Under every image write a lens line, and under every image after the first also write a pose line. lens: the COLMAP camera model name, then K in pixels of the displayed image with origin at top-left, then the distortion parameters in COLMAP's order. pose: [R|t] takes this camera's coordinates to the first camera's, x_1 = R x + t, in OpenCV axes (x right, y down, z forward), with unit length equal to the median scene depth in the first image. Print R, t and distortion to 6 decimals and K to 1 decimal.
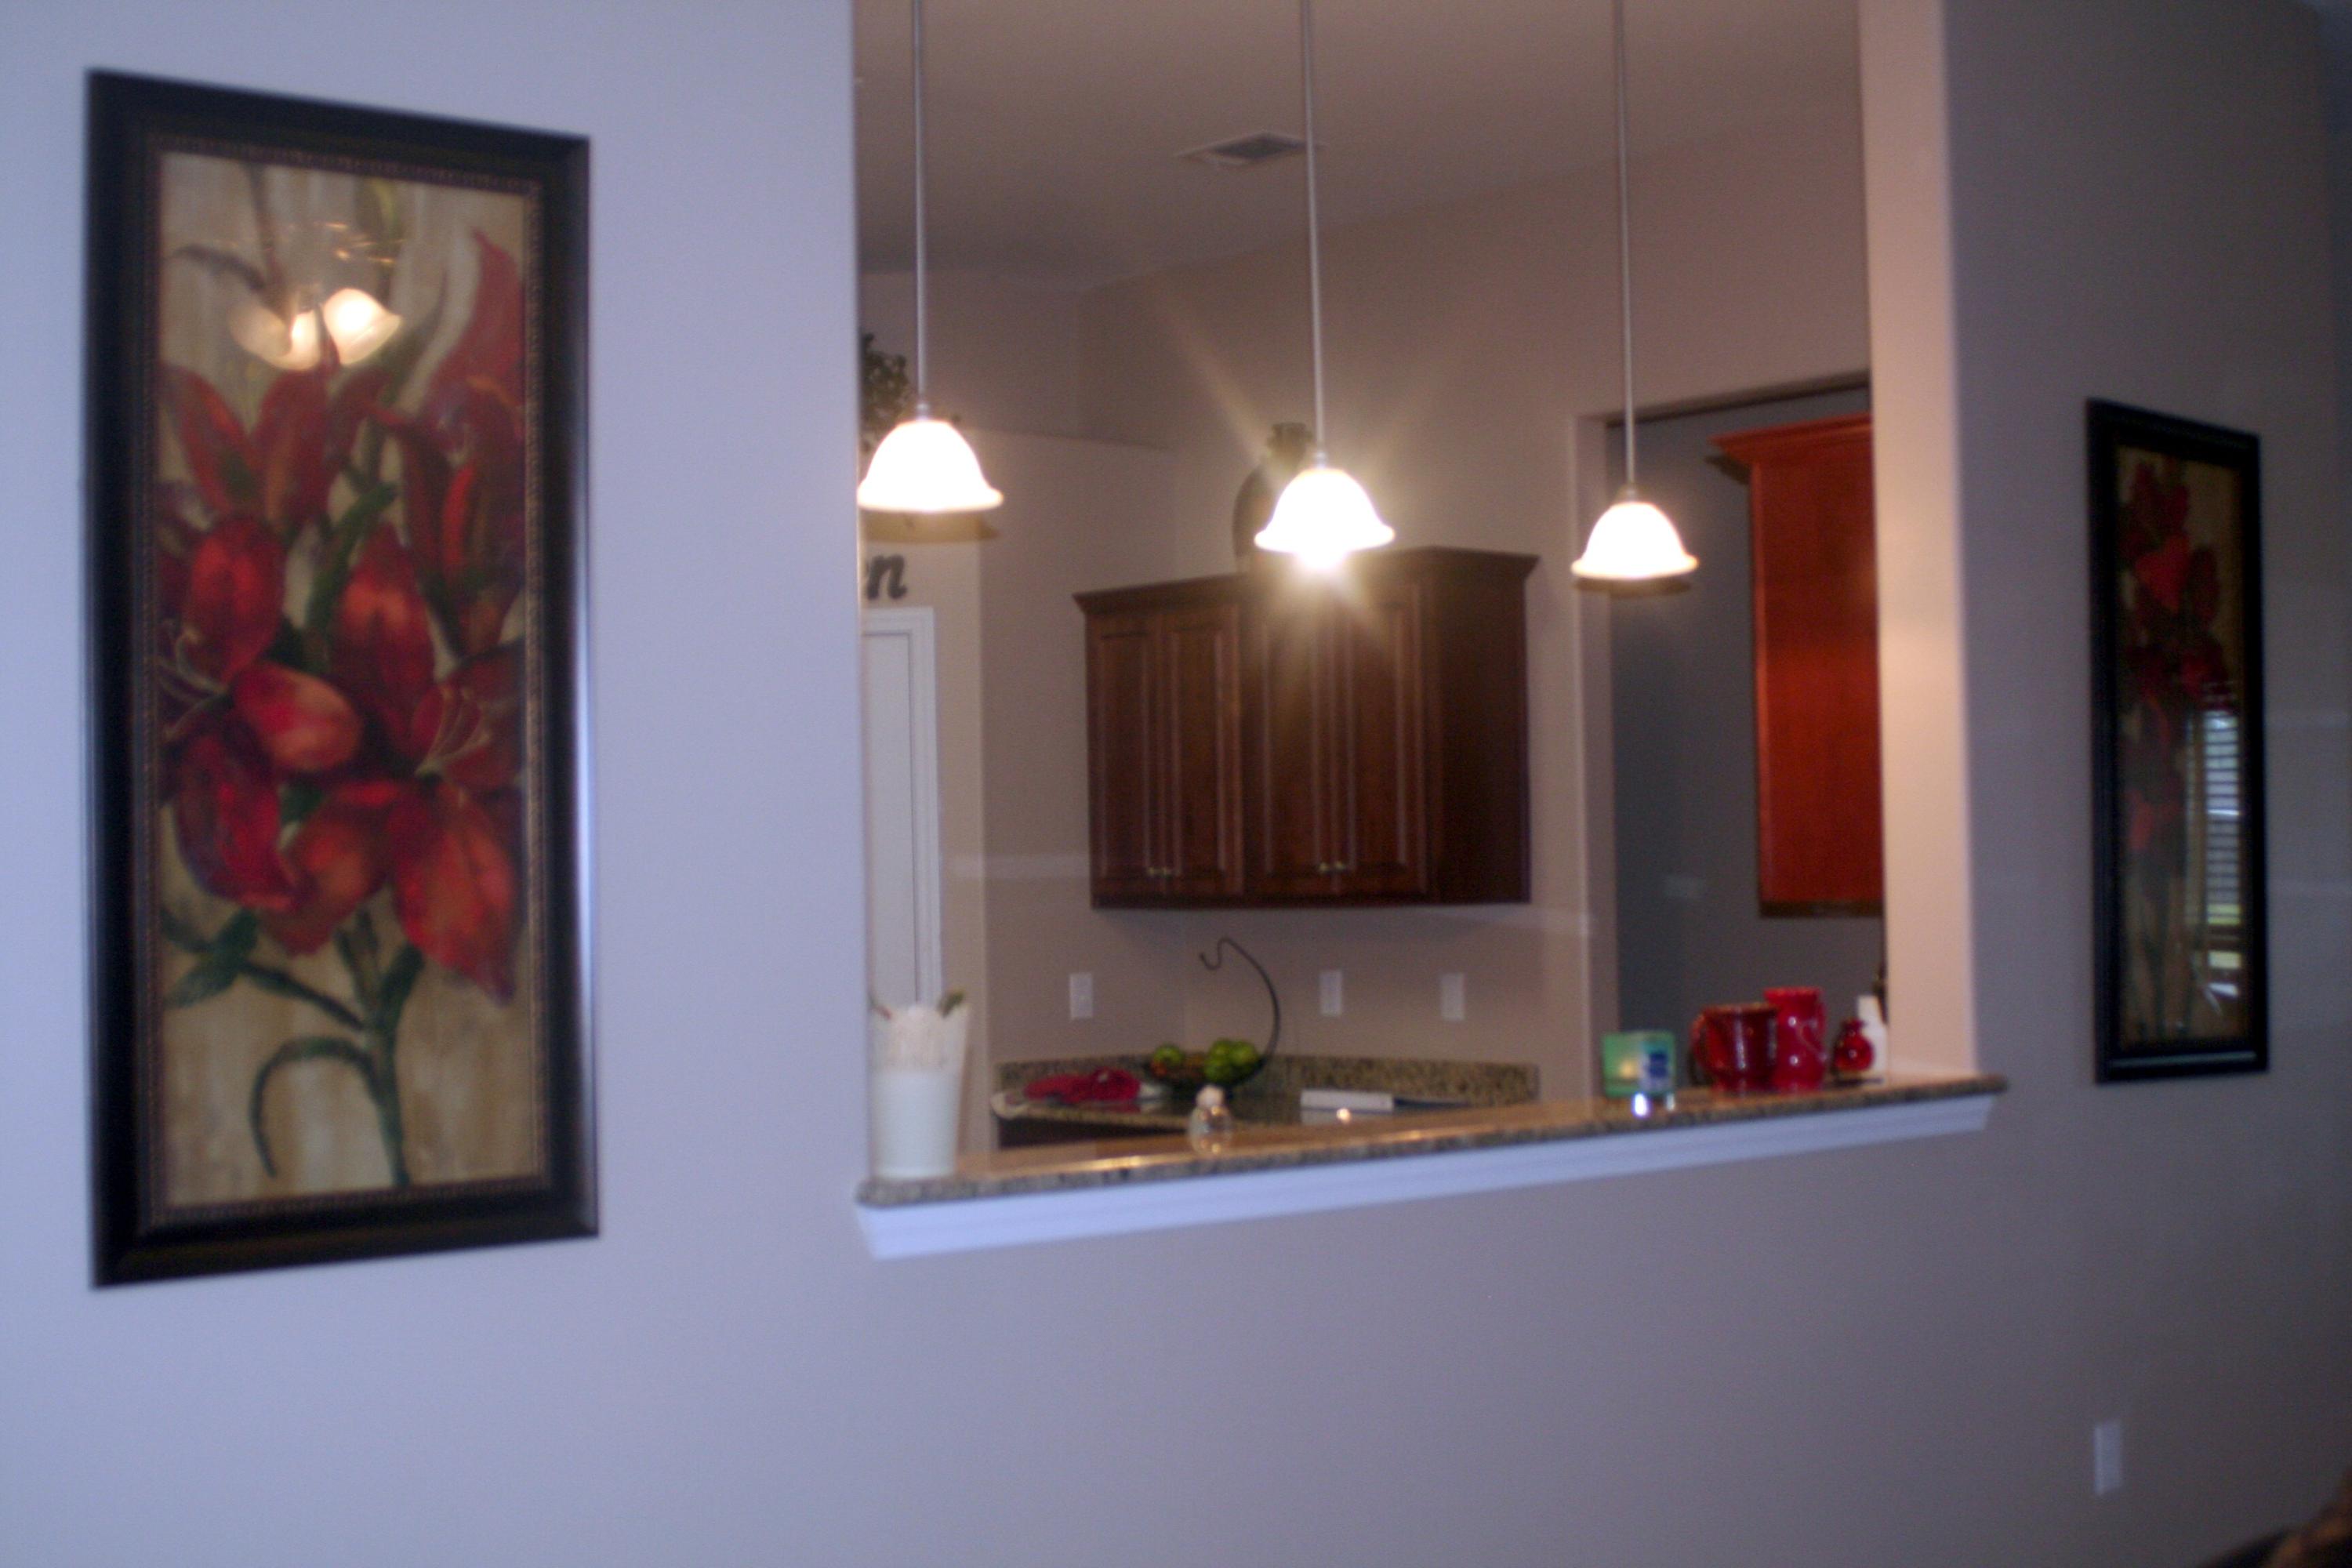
lens RADIAL K [[3032.4, 0, 1176.0], [0, 3032.4, 784.0], [0, 0, 1]] dist [-0.149299, 0.101307]
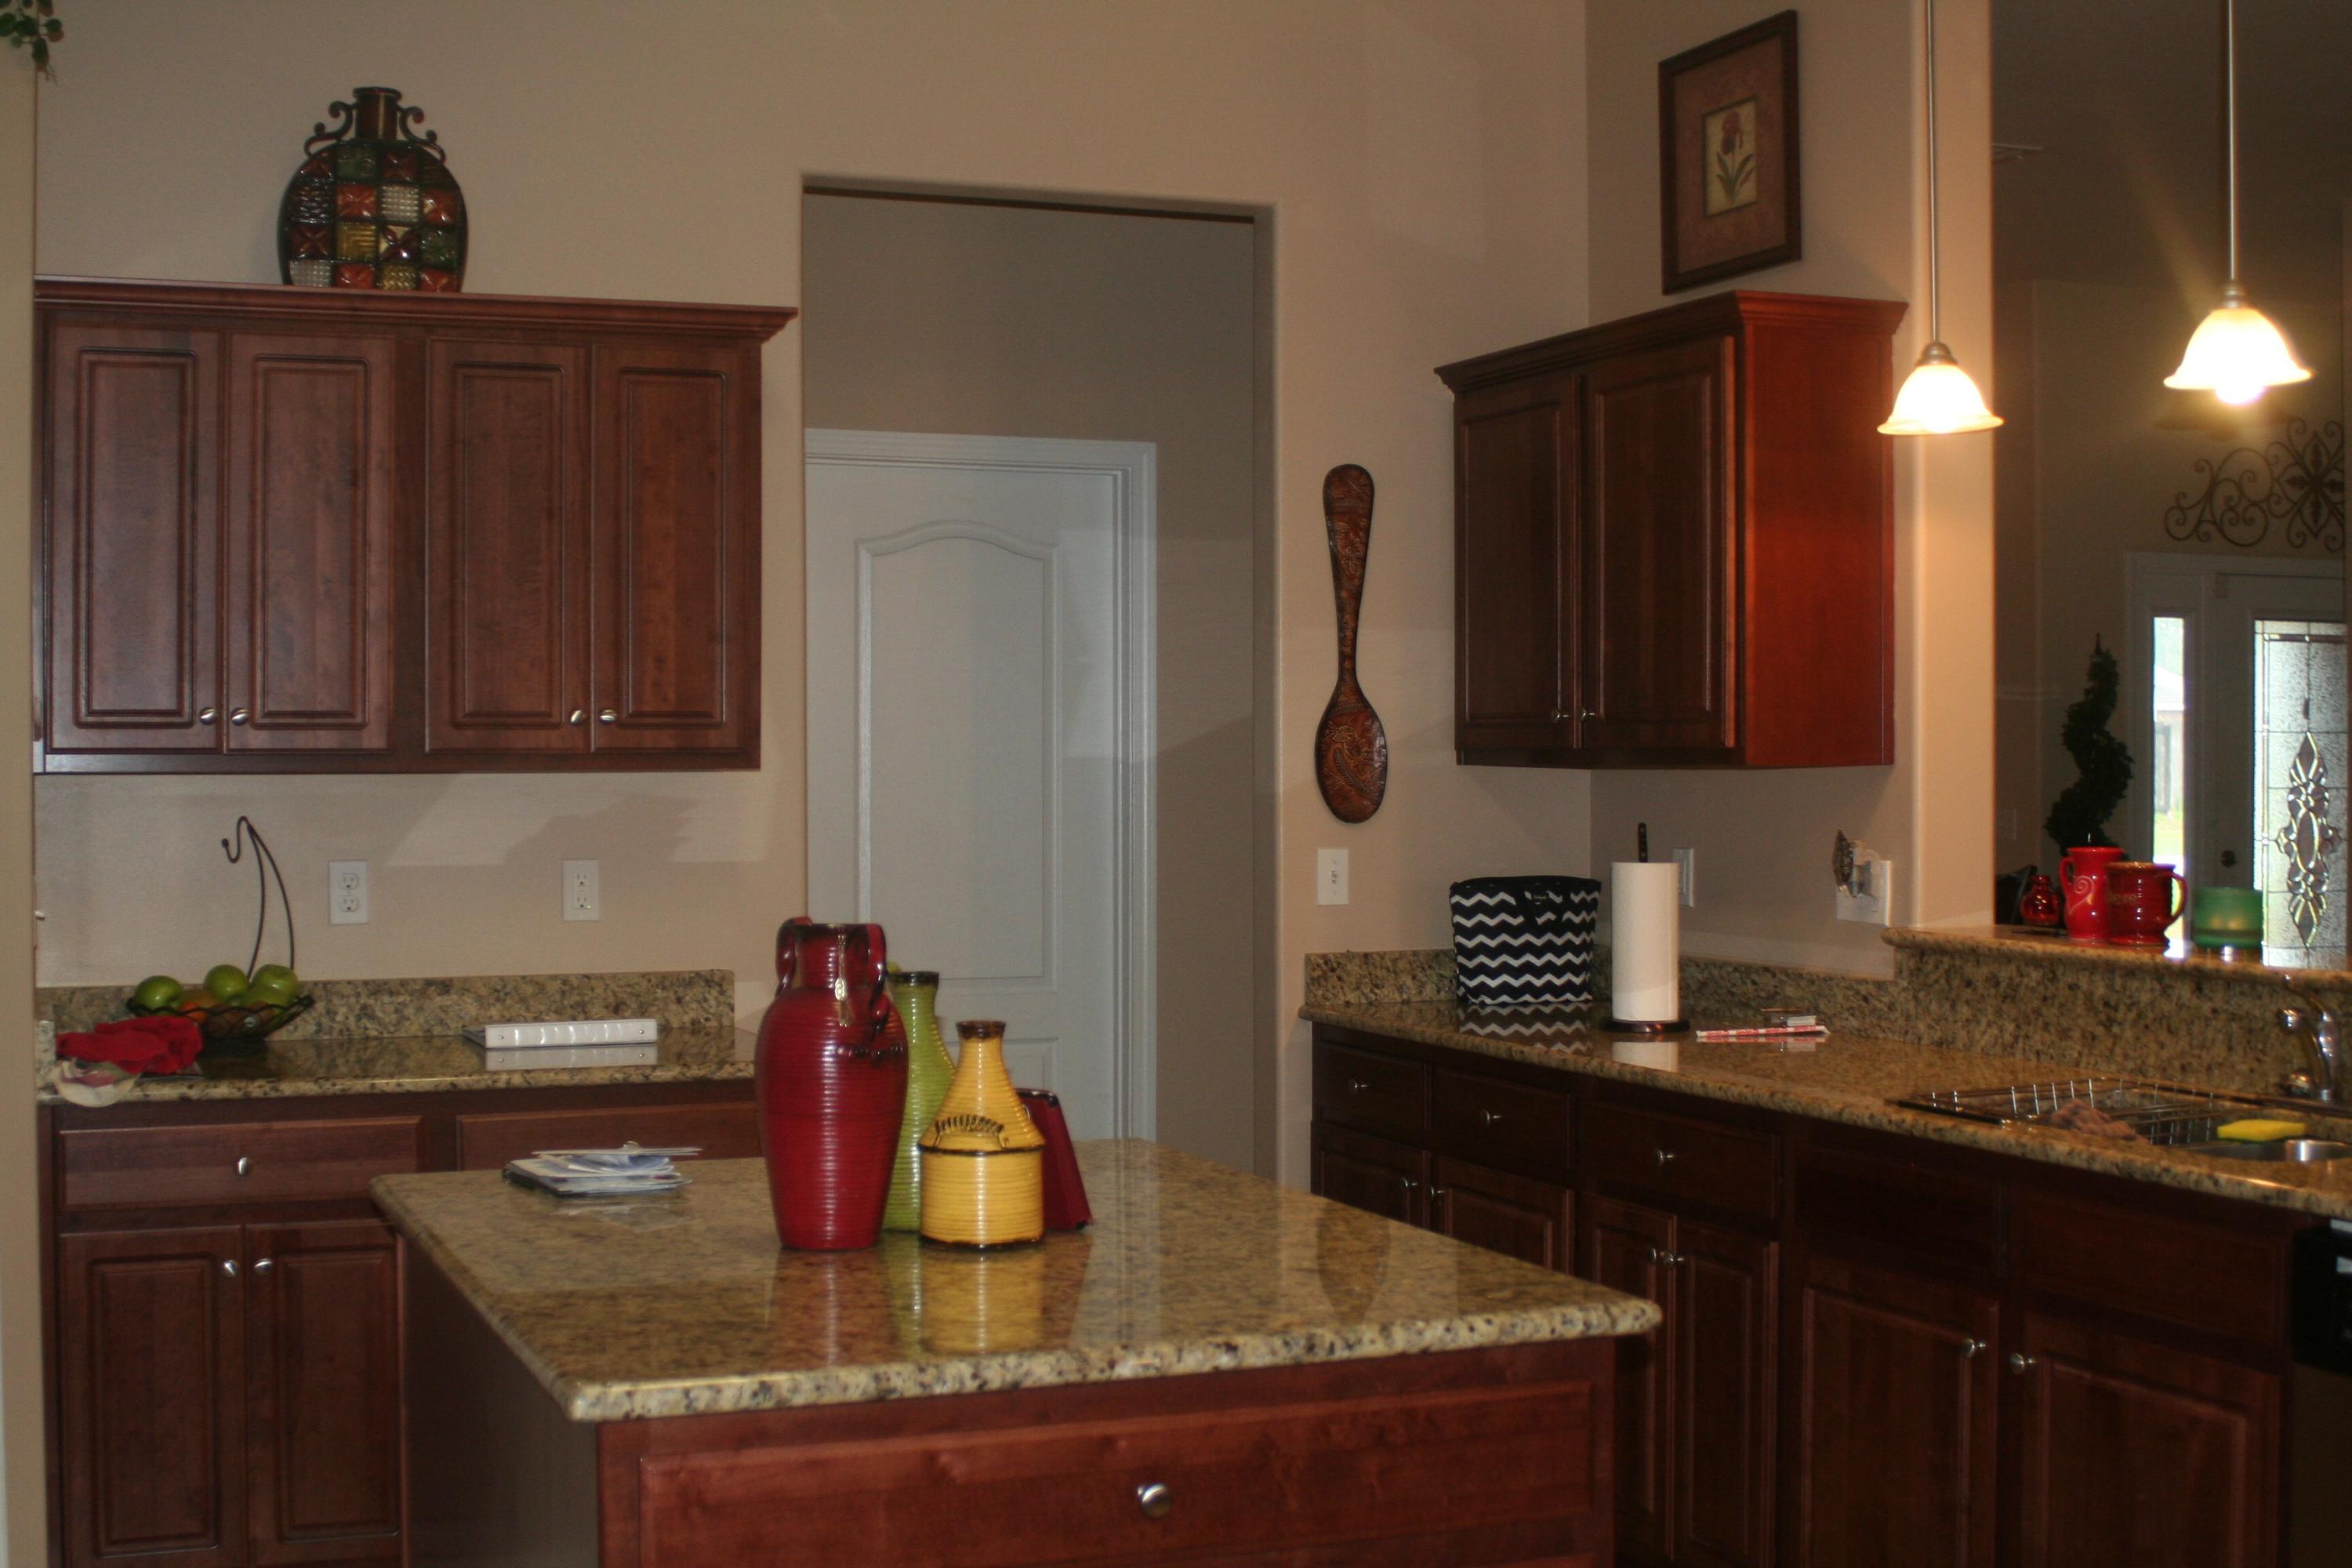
lens RADIAL K [[3032.4, 0, 1176.0], [0, 3032.4, 784.0], [0, 0, 1]] dist [-0.149299, 0.101307]
pose [[0.343948, 0.015491, 0.938861, -0.585705], [-0.040207, 0.999190, -0.001756, 0.040300], [-0.938127, -0.037145, 0.344292, 0.618650]]
